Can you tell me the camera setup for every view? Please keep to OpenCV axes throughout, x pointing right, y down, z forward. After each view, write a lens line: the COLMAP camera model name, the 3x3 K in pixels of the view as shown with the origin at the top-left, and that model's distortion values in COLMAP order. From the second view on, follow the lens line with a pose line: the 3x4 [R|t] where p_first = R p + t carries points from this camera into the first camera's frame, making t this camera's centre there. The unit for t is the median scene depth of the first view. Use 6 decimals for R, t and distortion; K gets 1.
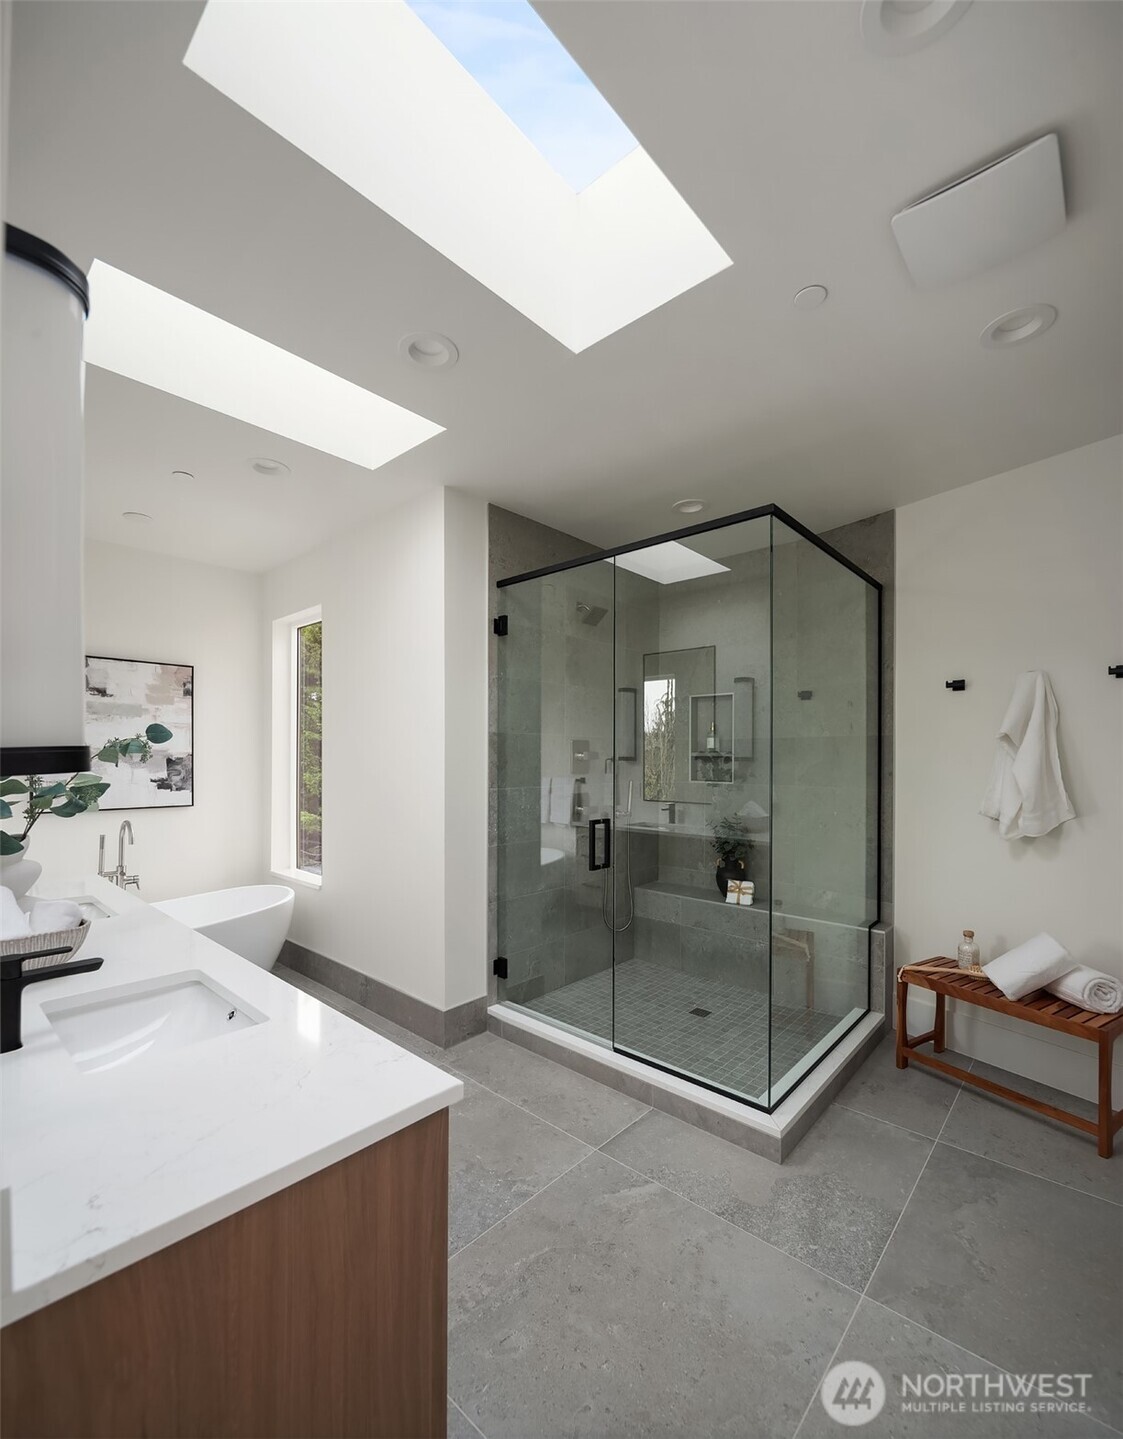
lens RADIAL K [[616.6, 0, 537.5], [0, 616.6, 752.1], [0, 0, 1]] dist [0.001134, -0.003379]
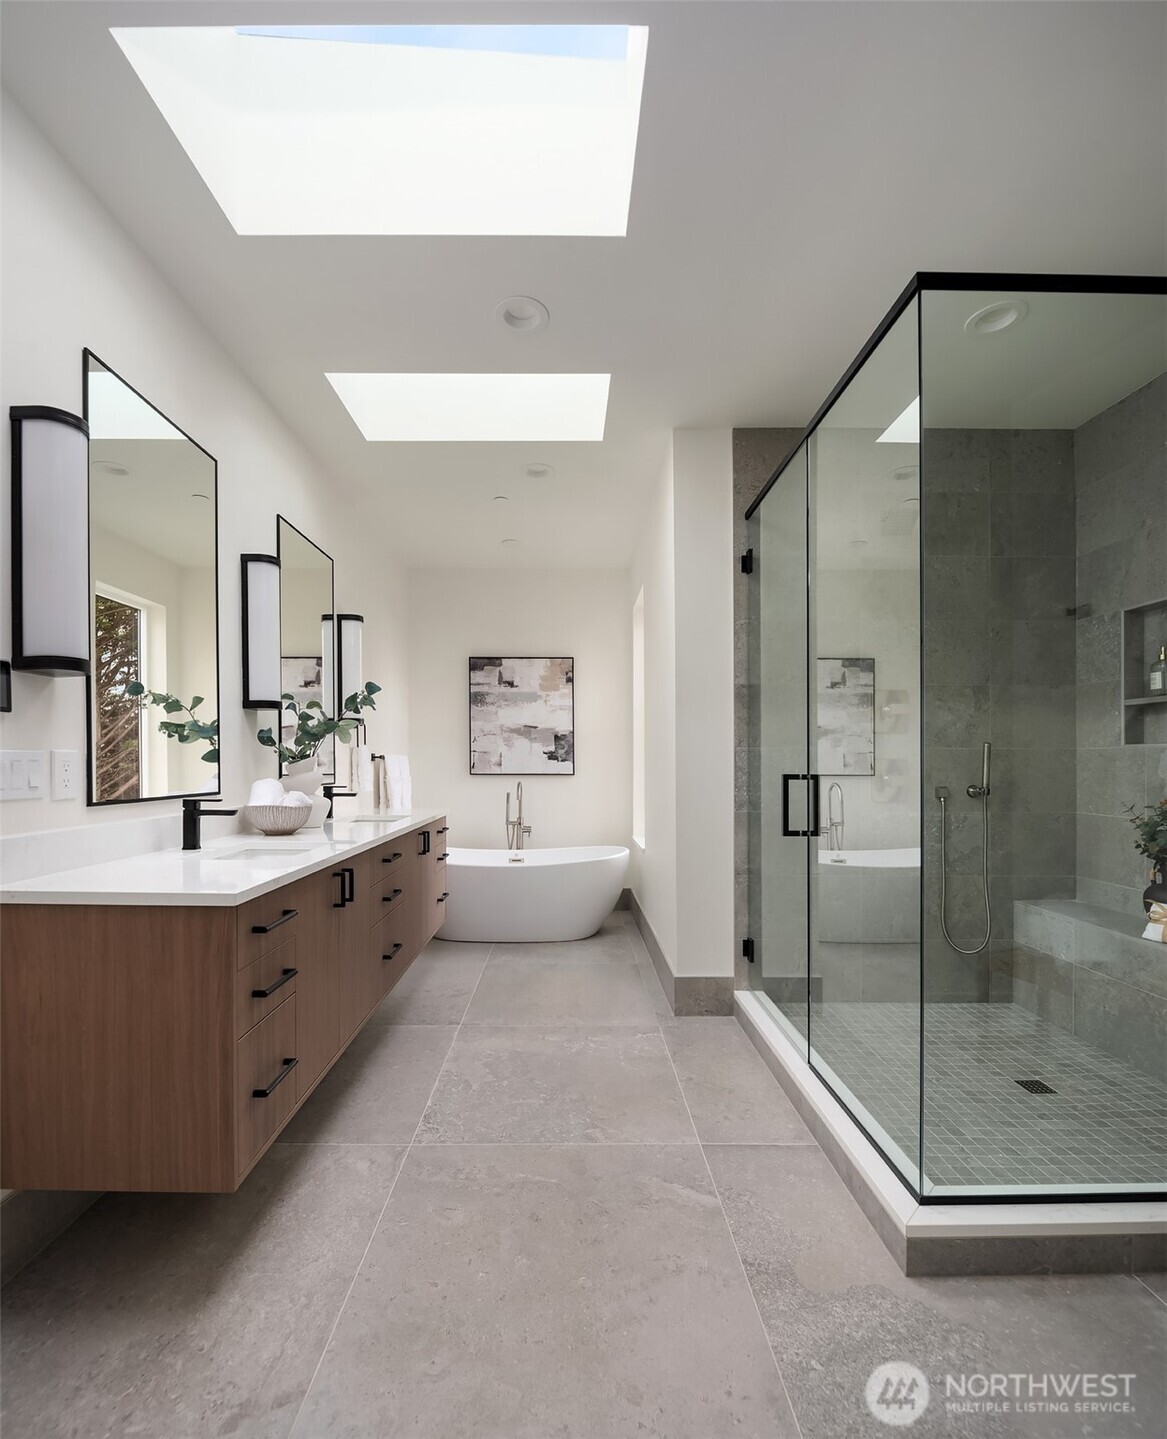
lens RADIAL K [[646.0, 0, 573.1], [0, 646.0, 765.6], [0, 0, 1]] dist [0.004933, 0.001111]
pose [[0.685601, 0.001373, -0.727976, 0.439454], [0.002662, 0.999987, 0.004392, 0.080453], [0.727973, -0.004949, 0.685588, 0.180466]]
